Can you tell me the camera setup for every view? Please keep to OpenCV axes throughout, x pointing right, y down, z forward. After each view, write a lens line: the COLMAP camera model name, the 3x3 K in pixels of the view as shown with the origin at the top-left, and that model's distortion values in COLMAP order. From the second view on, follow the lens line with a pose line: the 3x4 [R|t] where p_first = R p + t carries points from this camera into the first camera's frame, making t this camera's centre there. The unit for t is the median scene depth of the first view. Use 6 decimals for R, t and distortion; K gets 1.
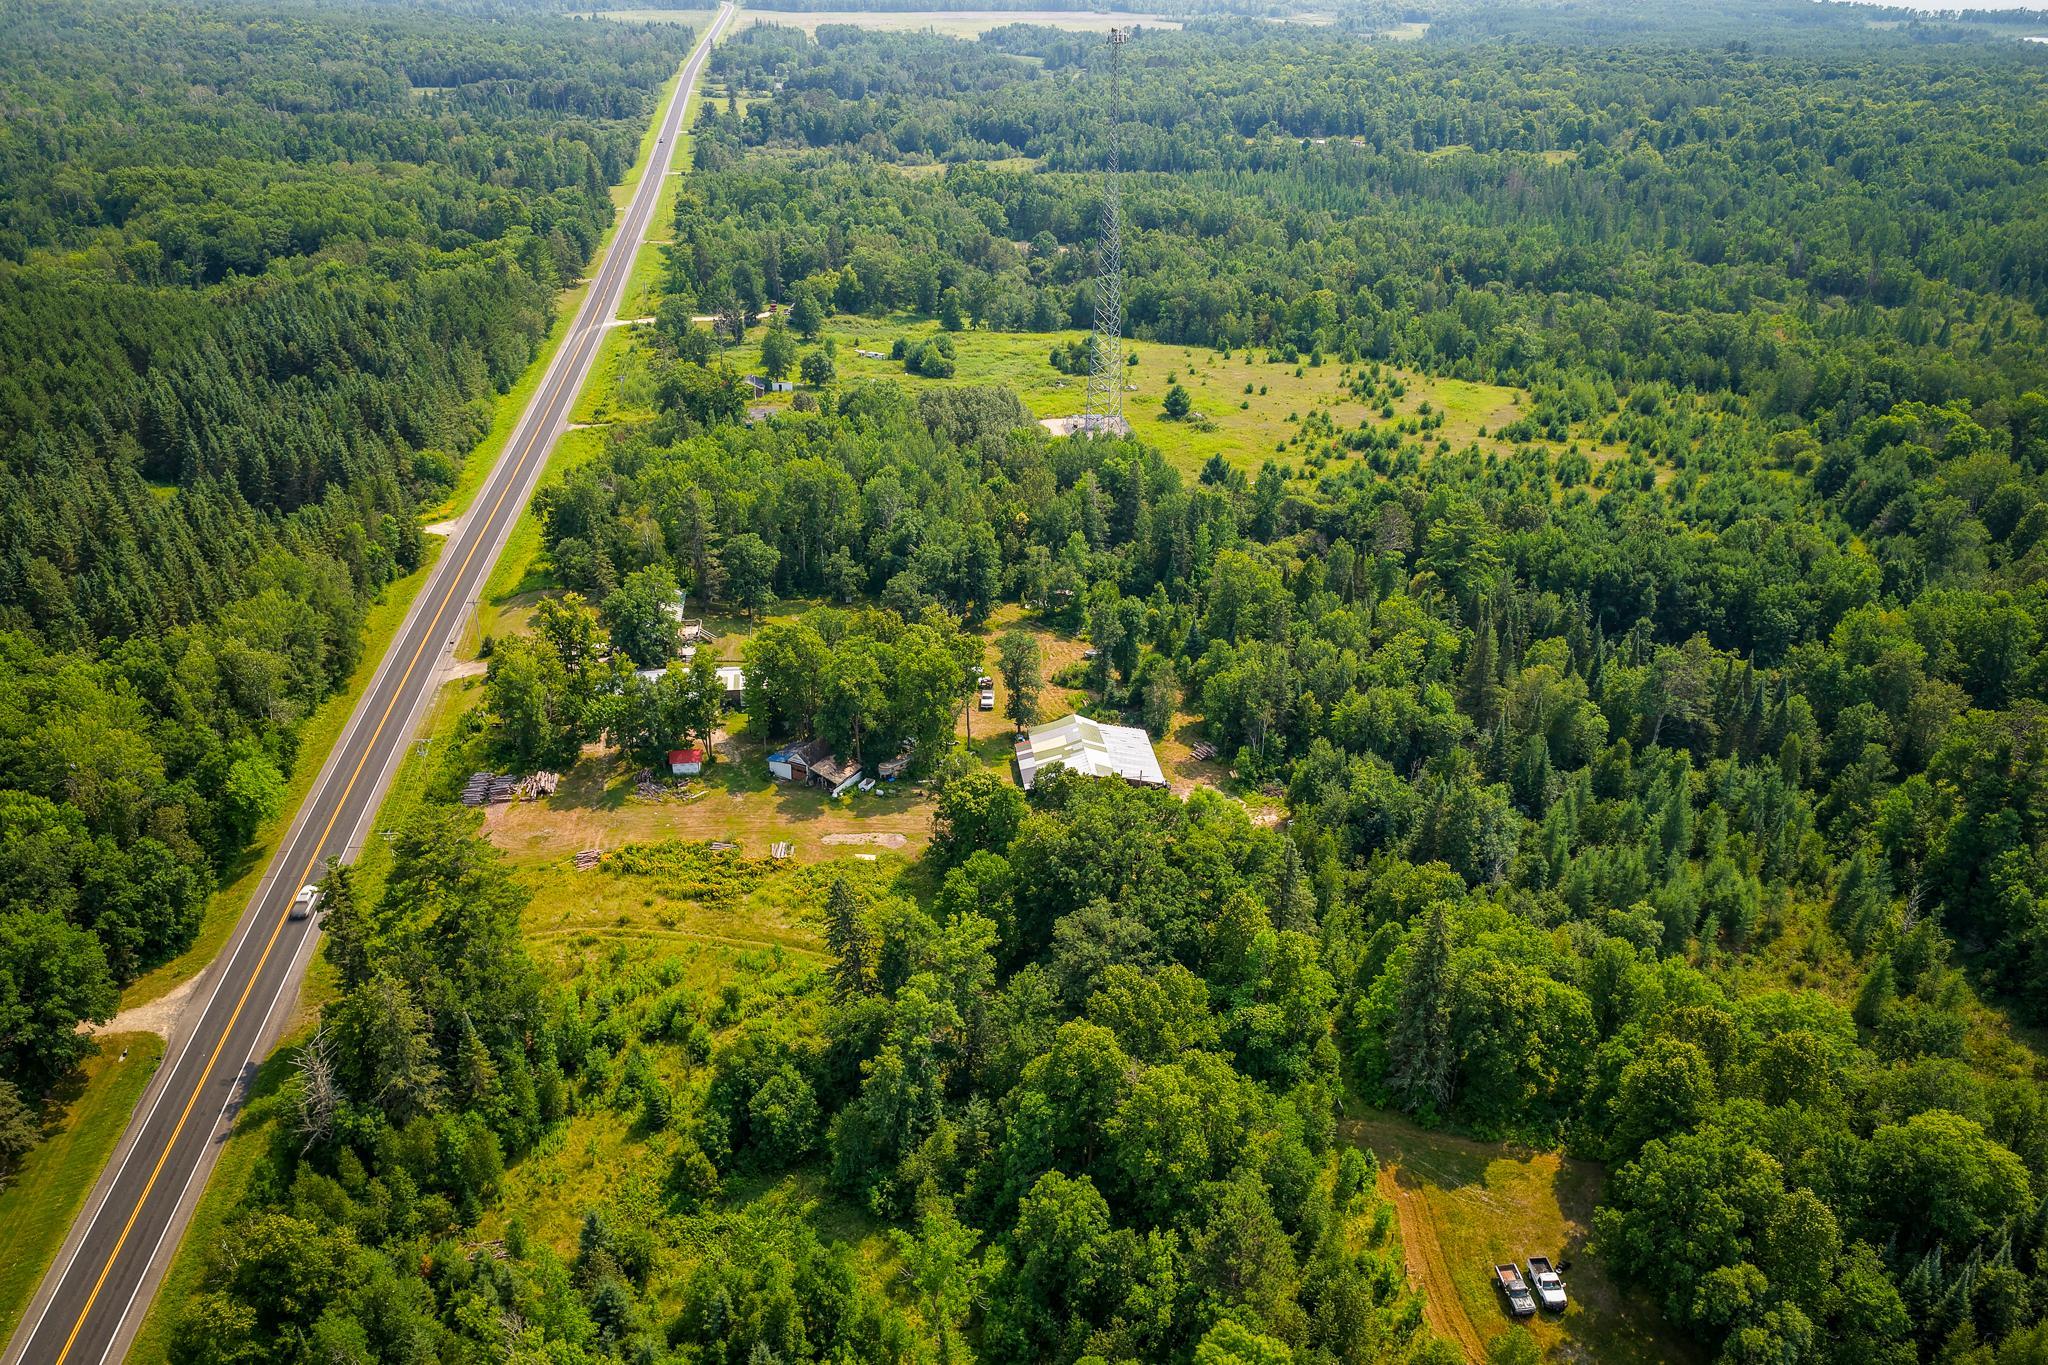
lens RADIAL K [[1660.7, 0, 1023.4], [0, 1660.7, 690.9], [0, 0, 1]] dist [-0.019486, 0.039031]
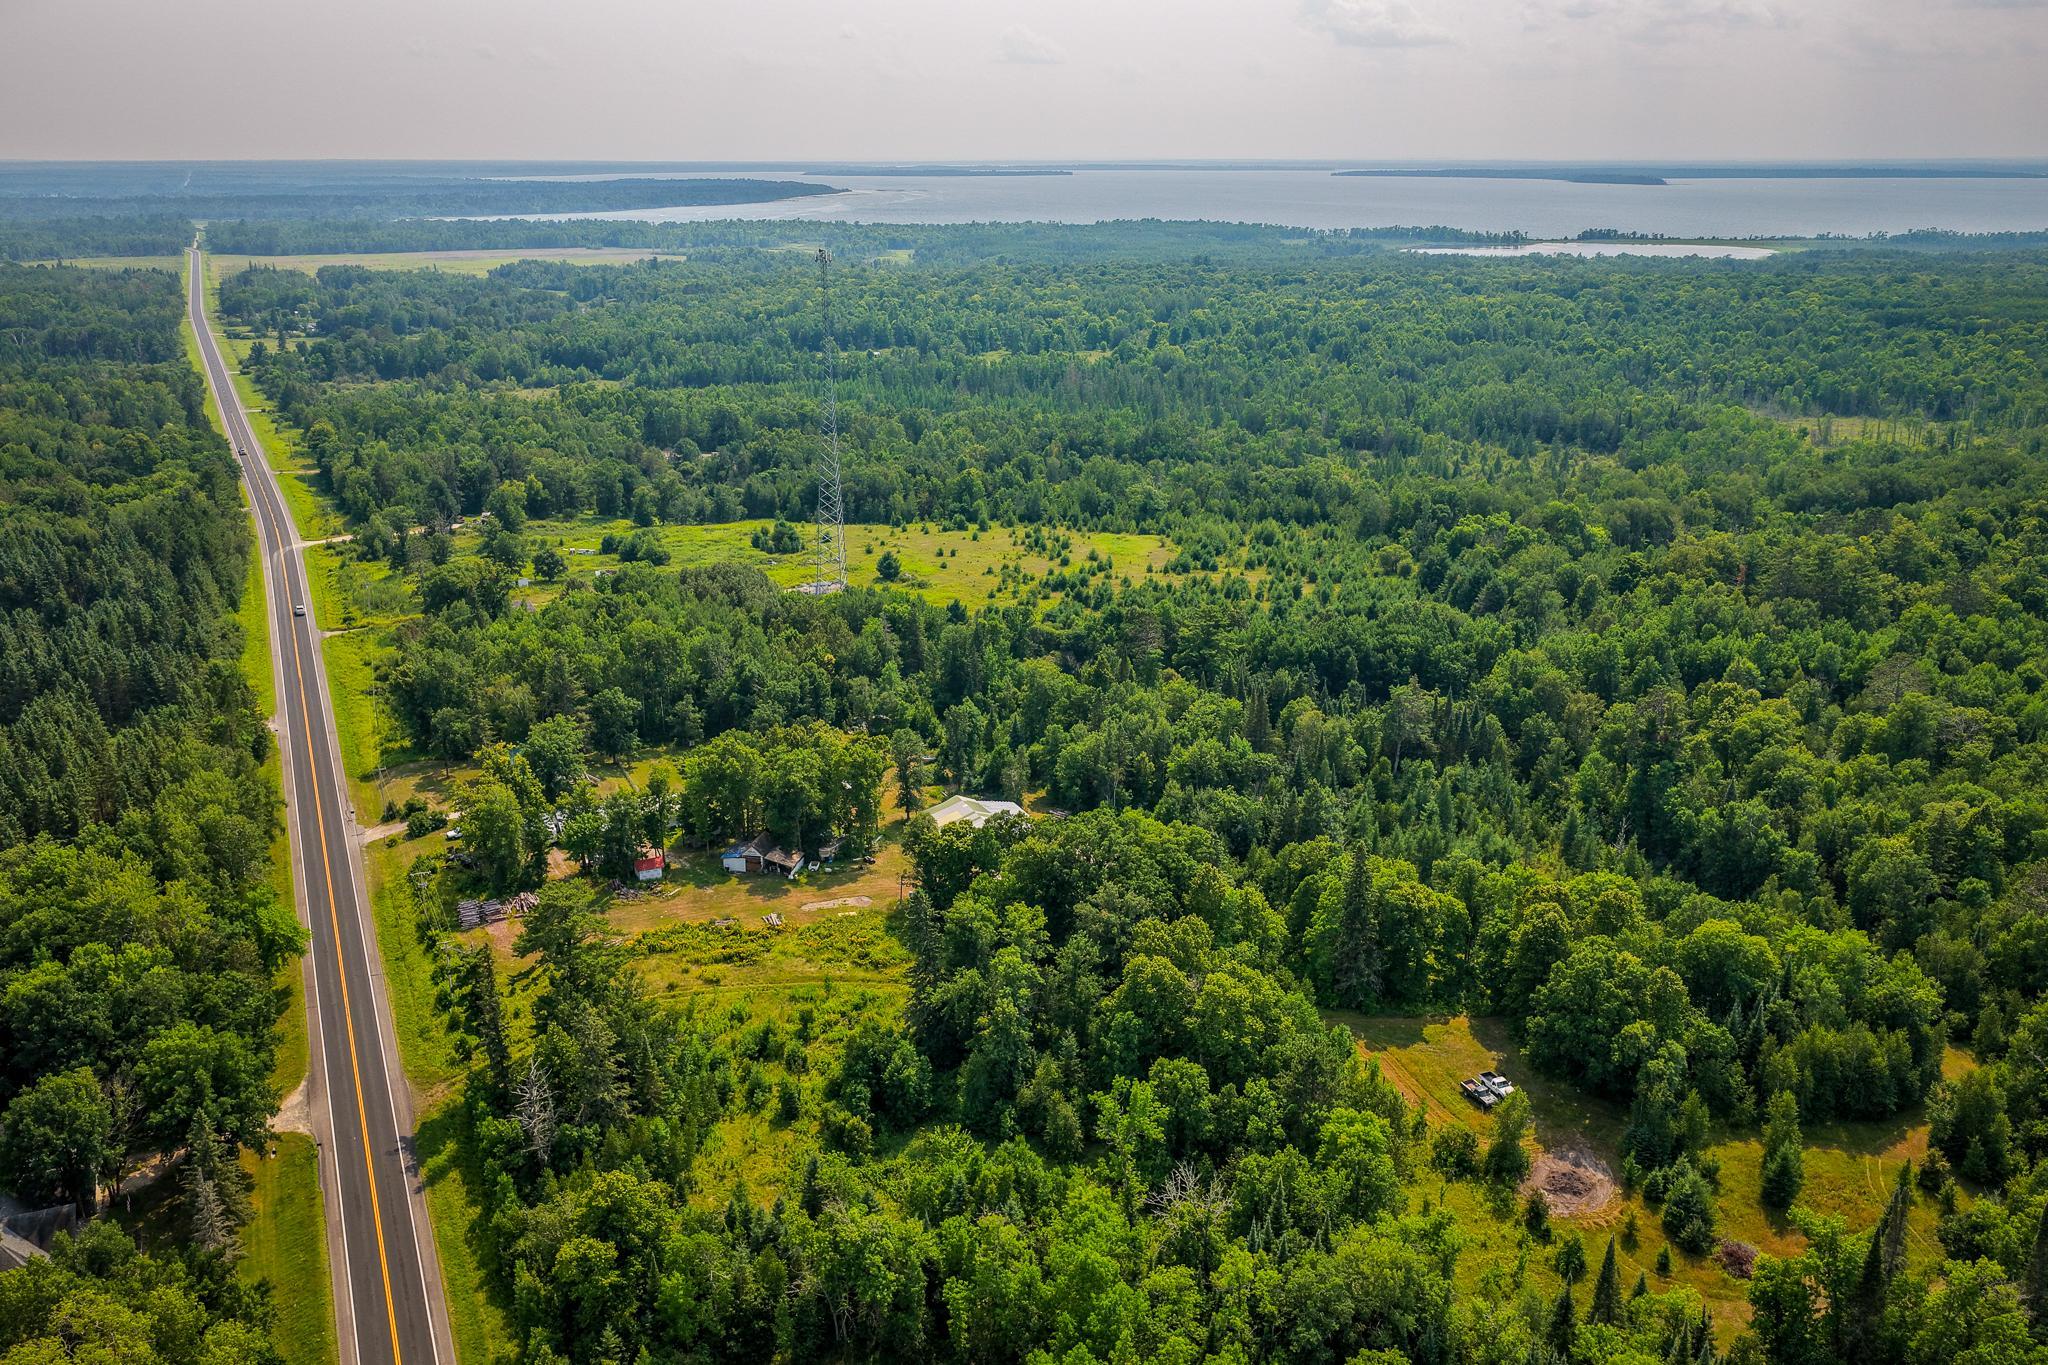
lens RADIAL K [[1660.7, 0, 1029.5], [0, 1660.7, 683.0], [0, 0, 1]] dist [-0.019486, 0.039031]
pose [[0.954886, -0.099001, 0.279986, -0.156743], [0.134410, 0.984780, -0.110192, 0.046714], [-0.264815, 0.142853, 0.953659, -0.103313]]
